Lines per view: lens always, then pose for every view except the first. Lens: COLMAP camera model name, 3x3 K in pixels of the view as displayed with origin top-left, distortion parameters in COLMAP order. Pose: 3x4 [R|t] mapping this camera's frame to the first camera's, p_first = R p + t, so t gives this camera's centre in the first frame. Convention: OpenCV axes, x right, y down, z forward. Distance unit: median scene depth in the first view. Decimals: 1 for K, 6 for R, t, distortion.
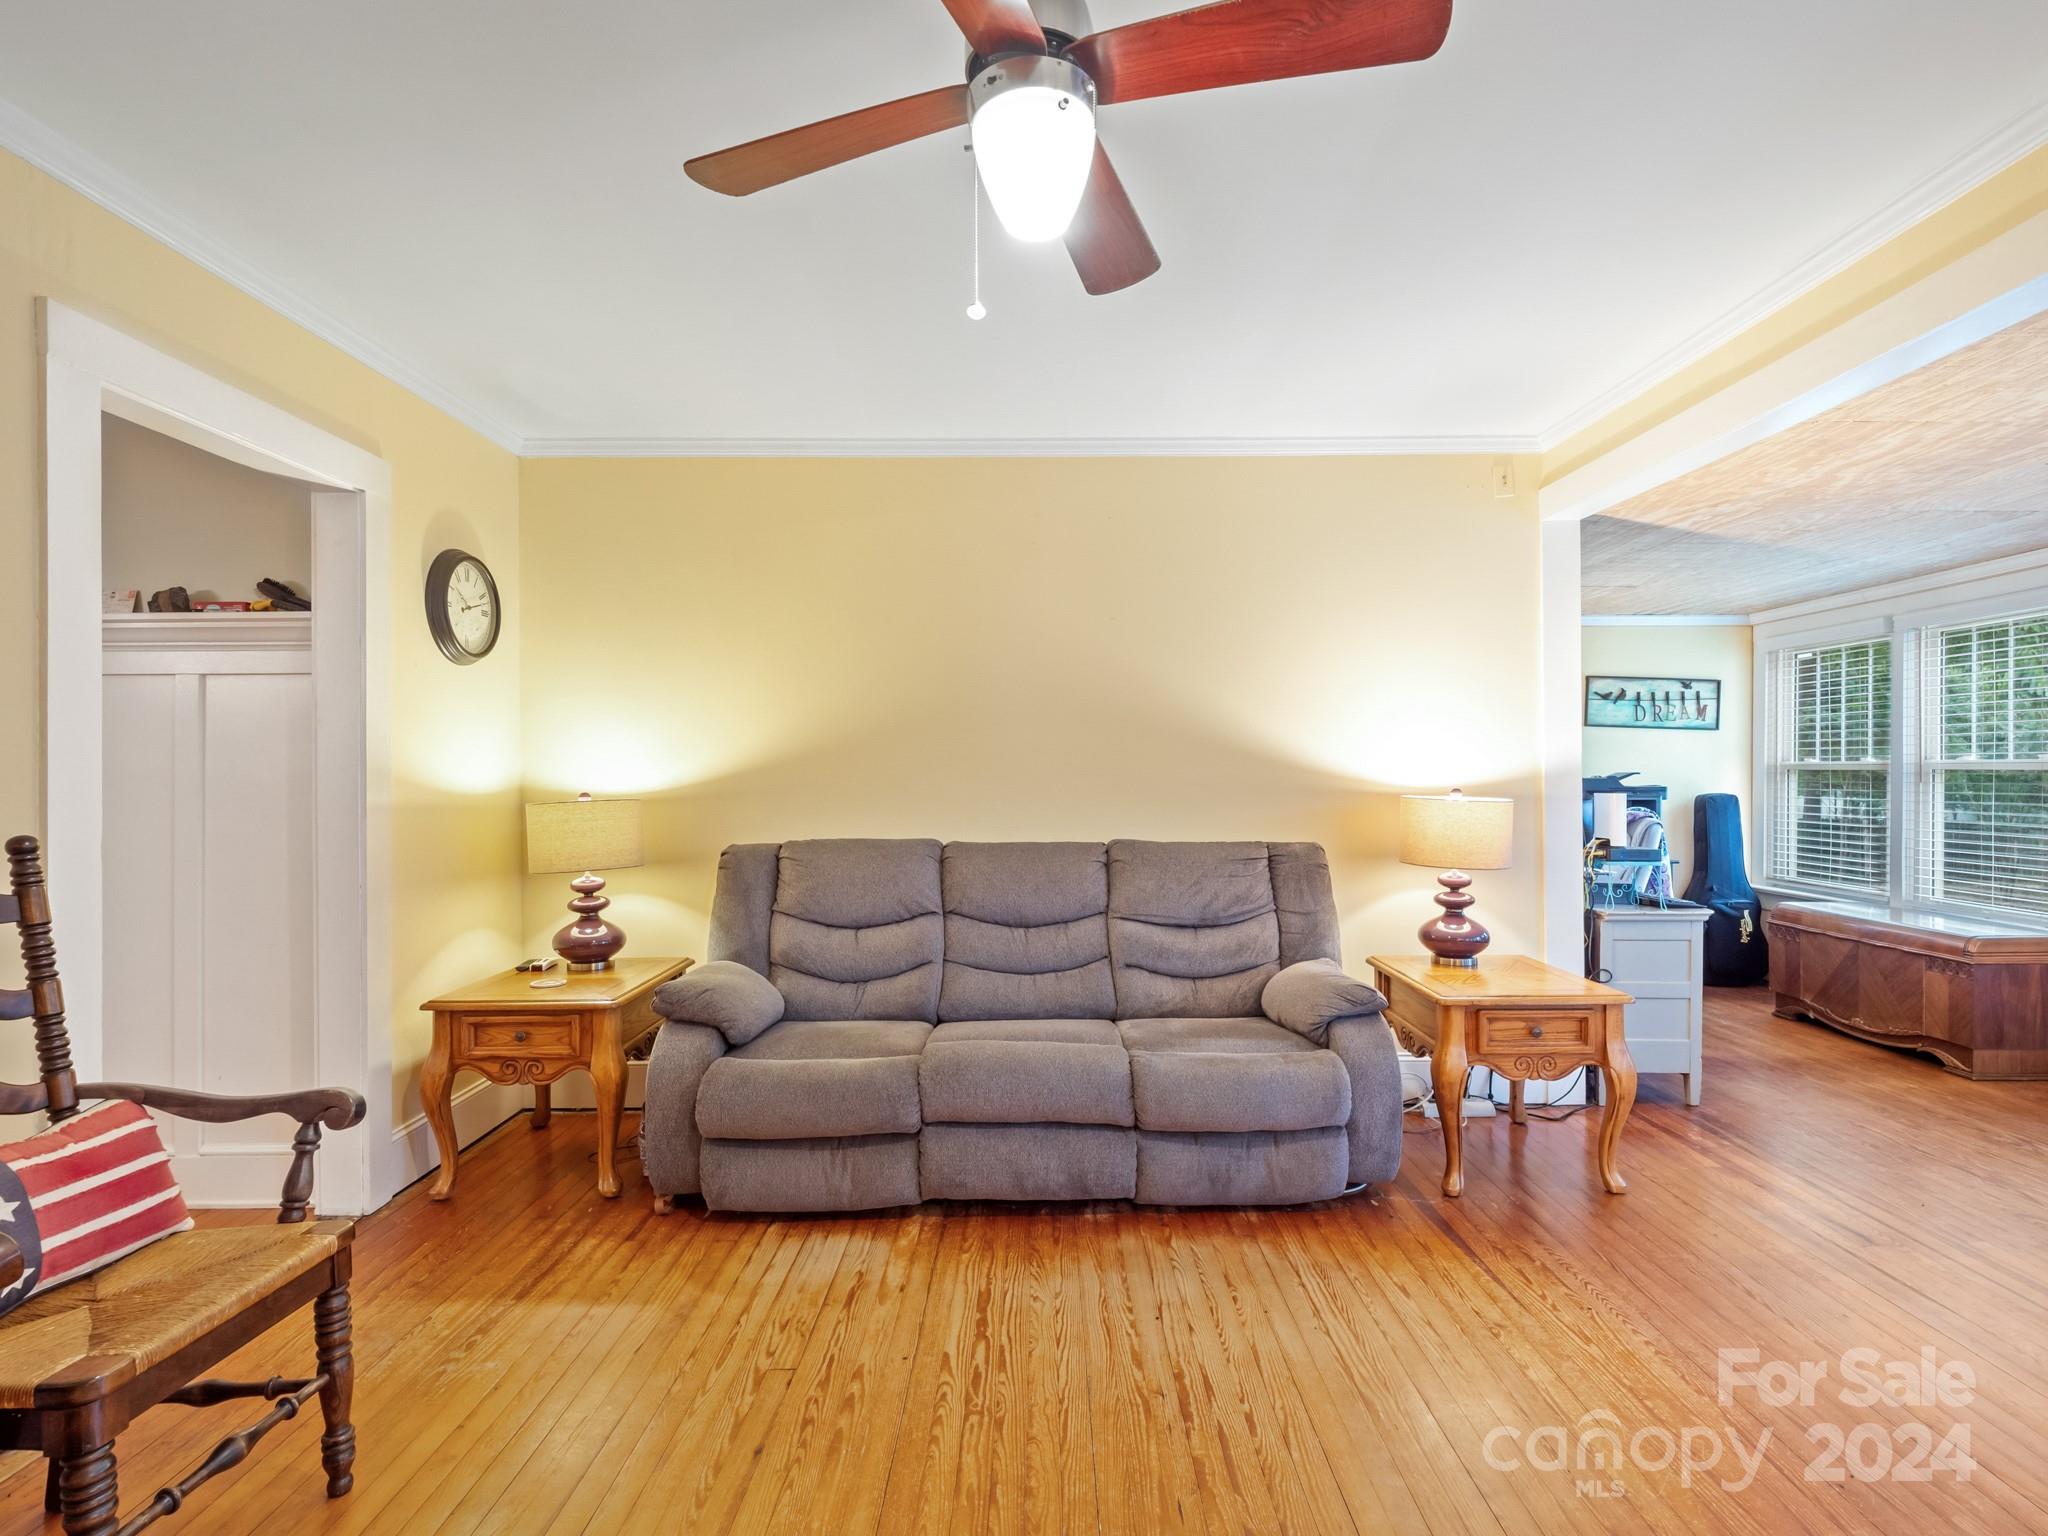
lens RADIAL K [[1020.8, 0, 1052.1], [0, 1020.8, 780.4], [0, 0, 1]] dist [0.004987, -0.012717]
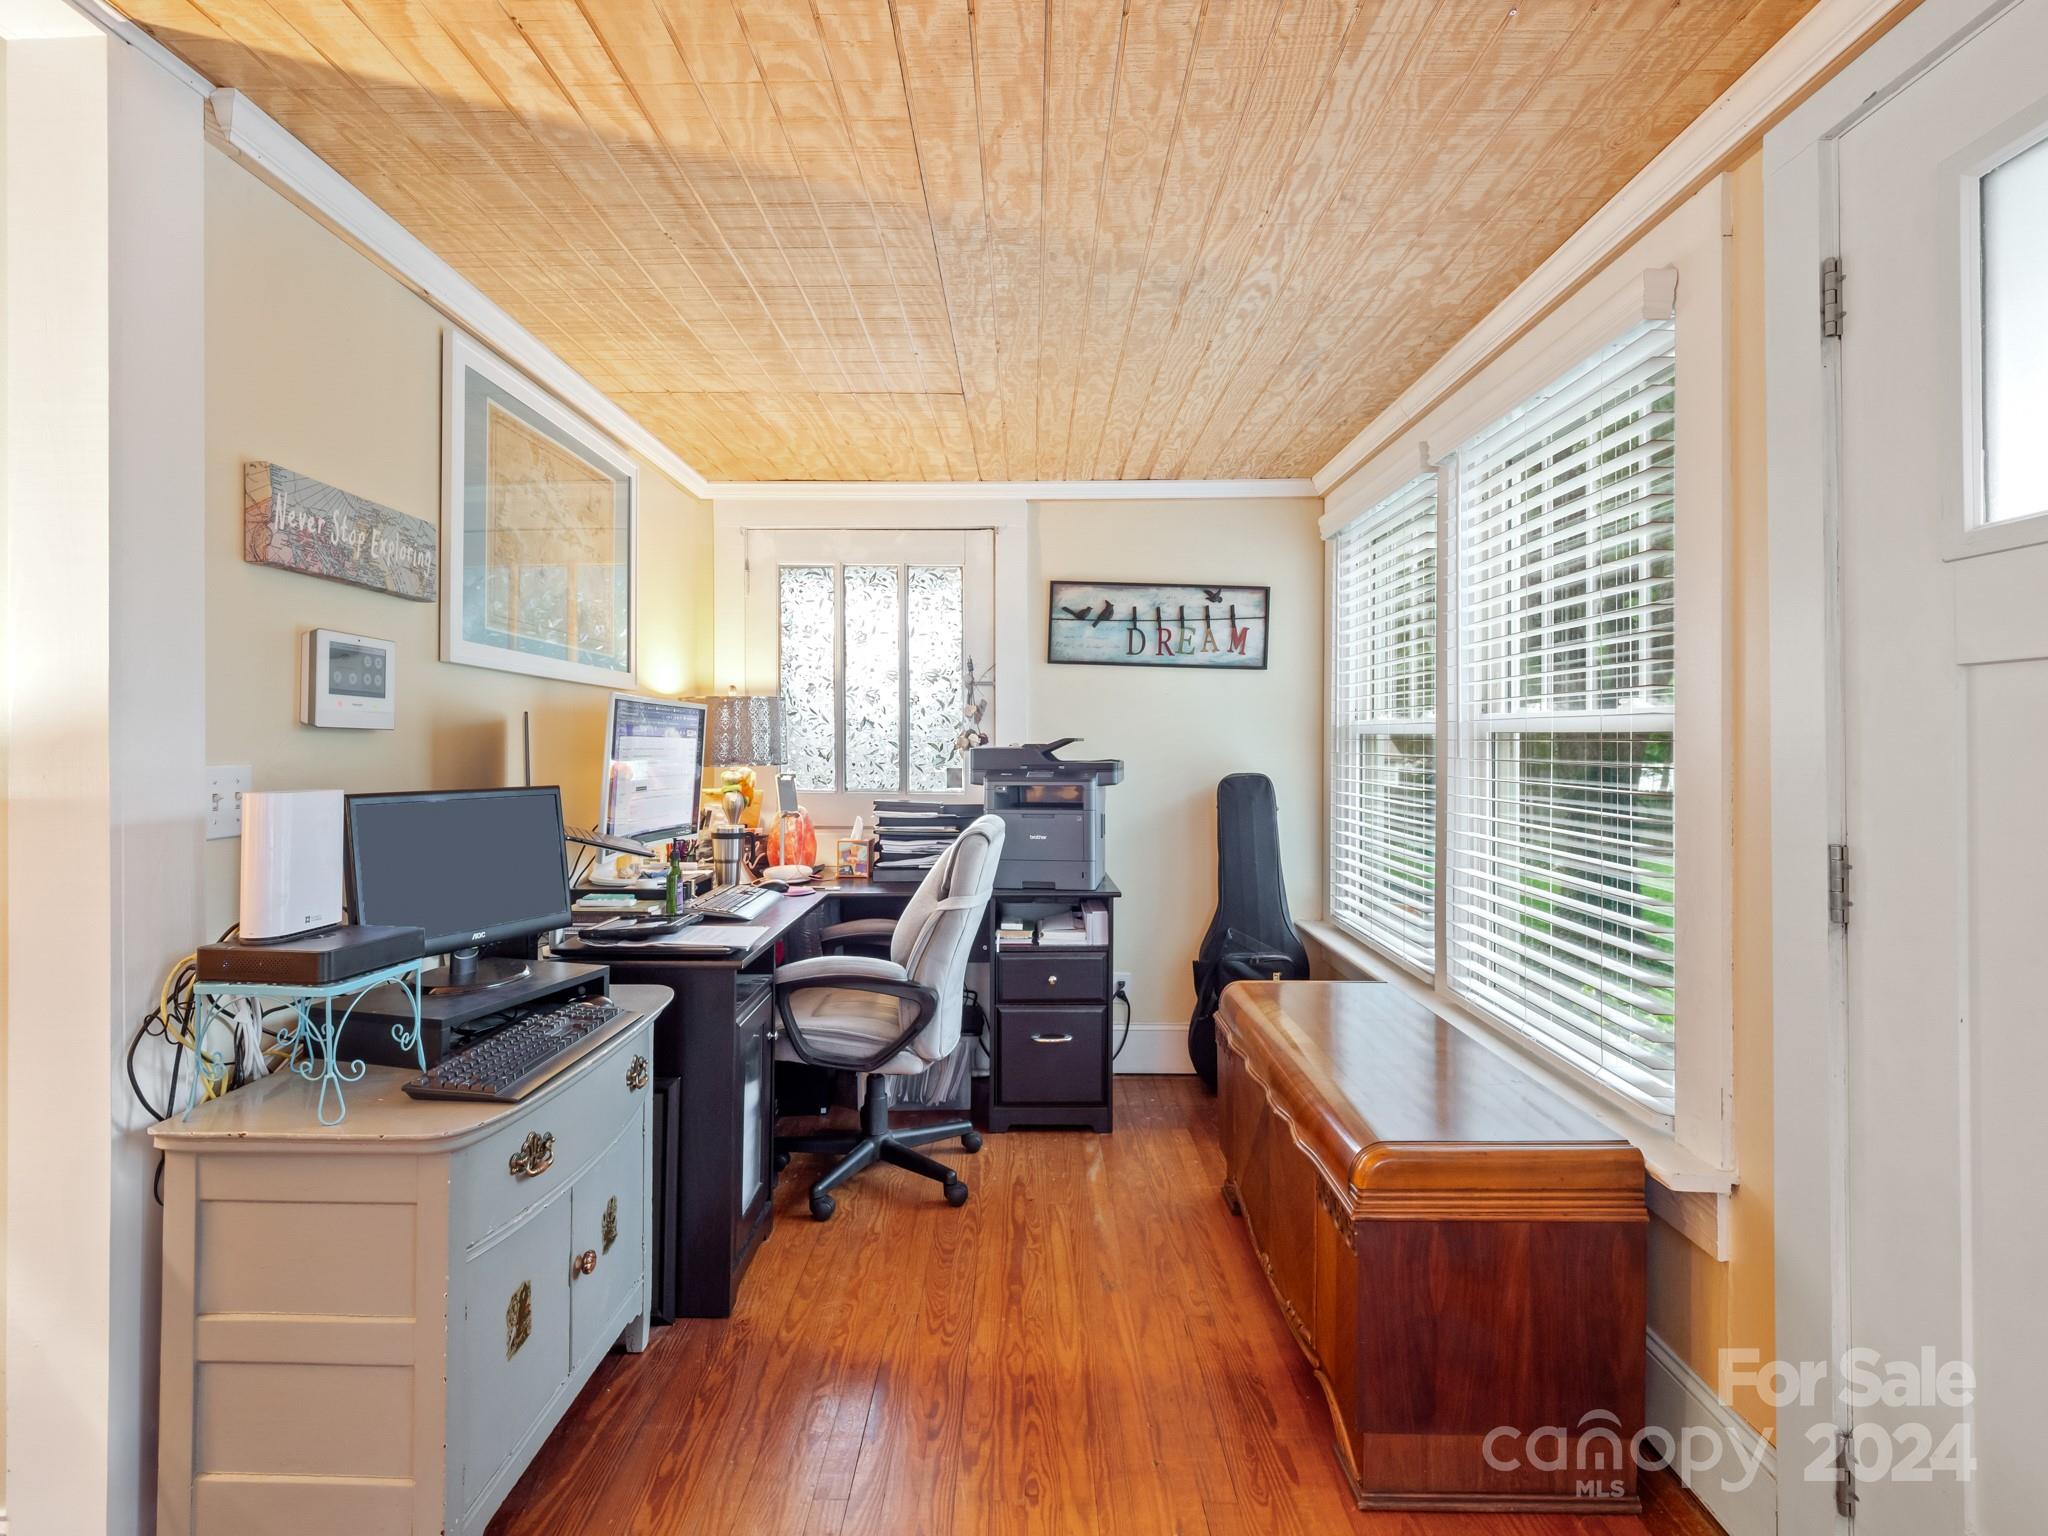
lens RADIAL K [[999.0, 0, 1014.9], [0, 999.0, 733.7], [0, 0, 1]] dist [0.005143, -0.007175]
pose [[0.999520, 0.001721, -0.030948, 0.540133], [-0.002019, 0.999952, -0.009596, -0.004764], [0.030930, 0.009654, 0.999475, 0.412136]]
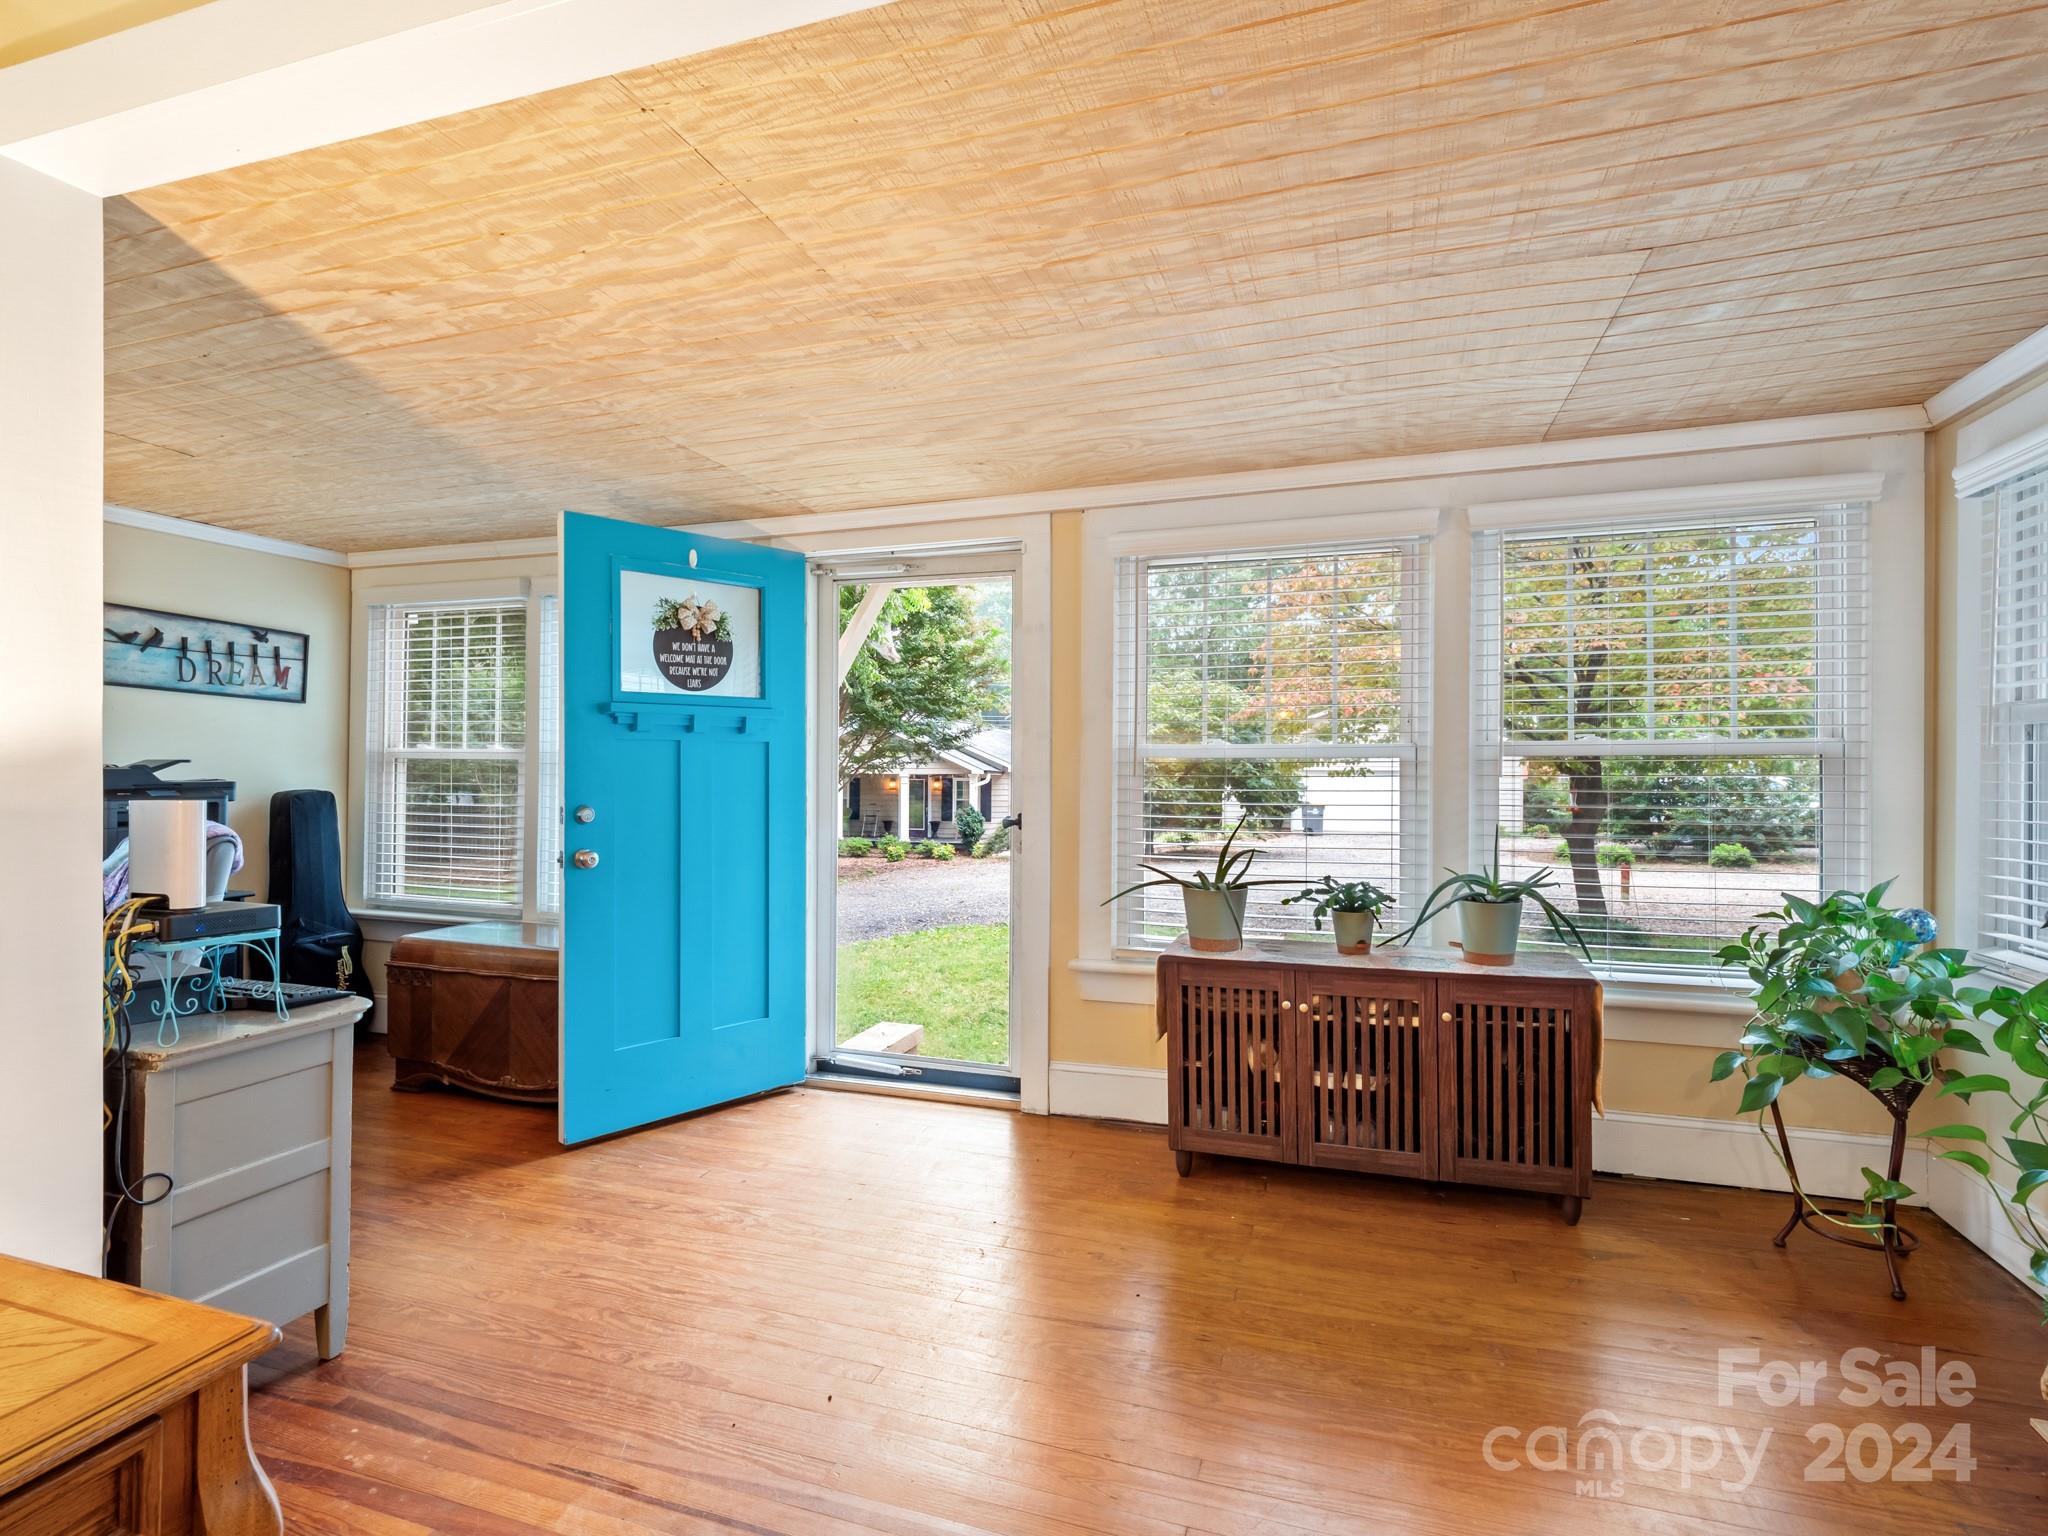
lens RADIAL K [[1011.4, 0, 1019.7], [0, 1011.4, 763.0], [0, 0, 1]] dist [-0.000141, -0.000497]
pose [[0.327378, 0.008883, 0.944852, 0.140237], [-0.002039, 0.999960, -0.008695, -0.001070], [-0.944891, 0.000920, 0.327383, 0.287614]]
